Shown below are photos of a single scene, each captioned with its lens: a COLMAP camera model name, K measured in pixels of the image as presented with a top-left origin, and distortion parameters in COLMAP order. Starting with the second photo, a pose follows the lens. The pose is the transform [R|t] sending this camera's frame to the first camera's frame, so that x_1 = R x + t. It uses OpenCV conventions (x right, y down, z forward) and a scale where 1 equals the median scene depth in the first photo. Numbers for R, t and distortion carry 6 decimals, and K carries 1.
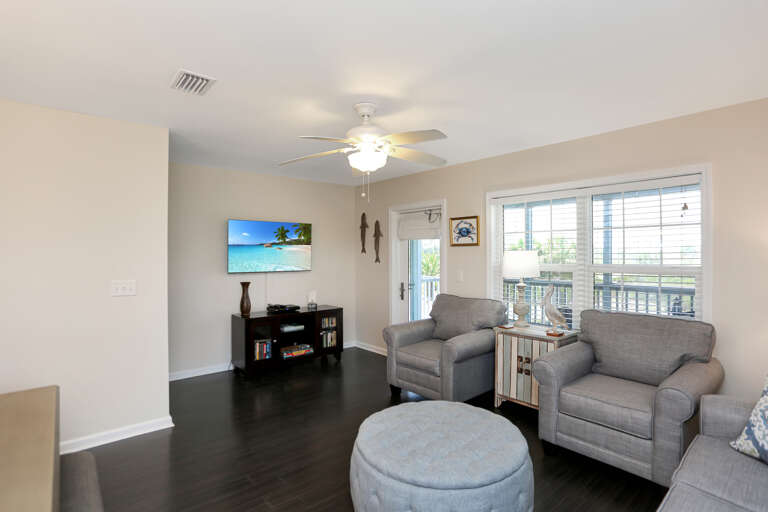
lens RADIAL K [[374.9, 0, 449.6], [0, 374.9, 256.8], [0, 0, 1]] dist [0.000486, 0.000148]
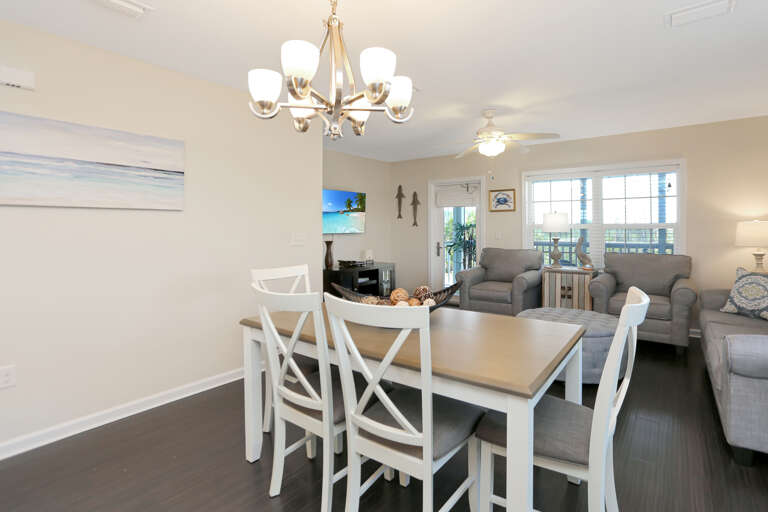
lens RADIAL K [[383.9, 0, 426.5], [0, 383.9, 234.9], [0, 0, 1]] dist [-0.000732, 0.000017]
pose [[0.979443, -0.010559, 0.201444, -0.493040], [0.008313, 0.999894, 0.011990, 0.034746], [-0.201549, -0.010069, 0.979427, -0.272506]]
